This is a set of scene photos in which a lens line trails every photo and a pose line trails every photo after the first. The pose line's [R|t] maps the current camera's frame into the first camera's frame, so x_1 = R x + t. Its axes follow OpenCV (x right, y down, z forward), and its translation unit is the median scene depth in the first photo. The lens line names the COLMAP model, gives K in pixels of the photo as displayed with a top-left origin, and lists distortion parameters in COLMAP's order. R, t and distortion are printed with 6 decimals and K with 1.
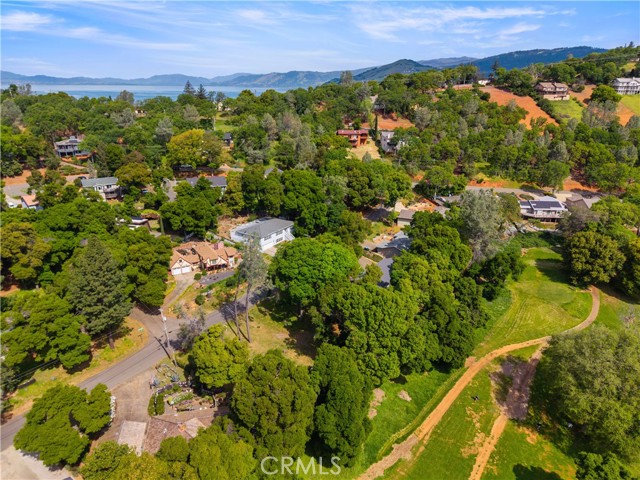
lens RADIAL K [[442.0, 0, 318.1], [0, 442.0, 242.1], [0, 0, 1]] dist [0.005065, -0.000738]
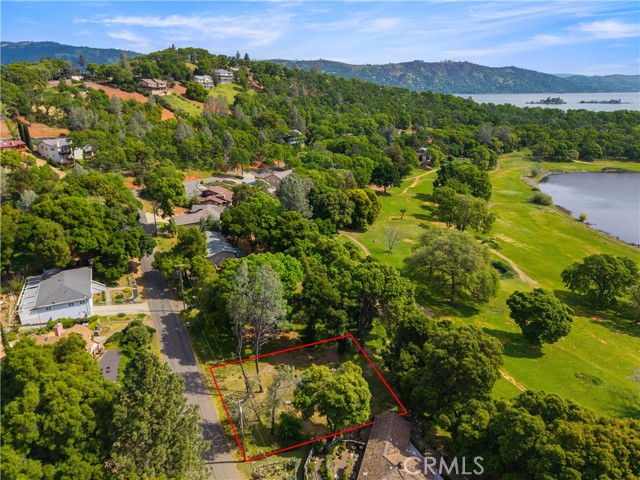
lens RADIAL K [[442.0, 0, 318.1], [0, 442.0, 242.1], [0, 0, 1]] dist [0.005065, -0.000738]
pose [[0.496791, -0.295212, 0.816118, -0.322019], [0.290207, 0.942744, 0.164361, -0.066080], [-0.817911, 0.155190, 0.554020, 0.190950]]
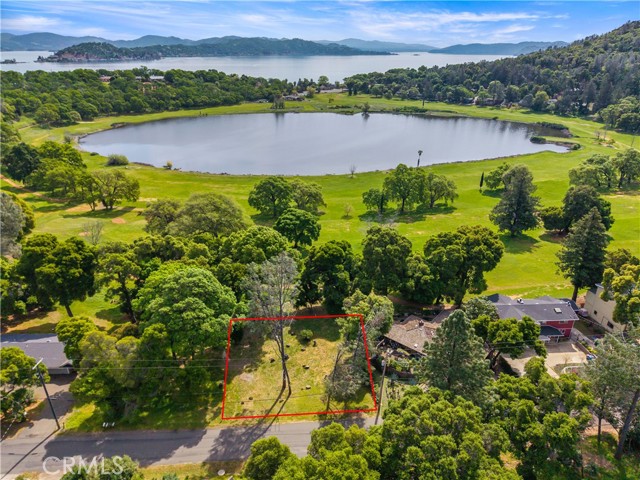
lens RADIAL K [[442.0, 0, 318.1], [0, 442.0, 242.1], [0, 0, 1]] dist [0.005065, -0.000738]
pose [[-0.645271, -0.318735, 0.694286, -0.303420], [0.246865, 0.773054, 0.584333, -0.191173], [-0.722969, 0.548448, -0.420144, 0.529993]]
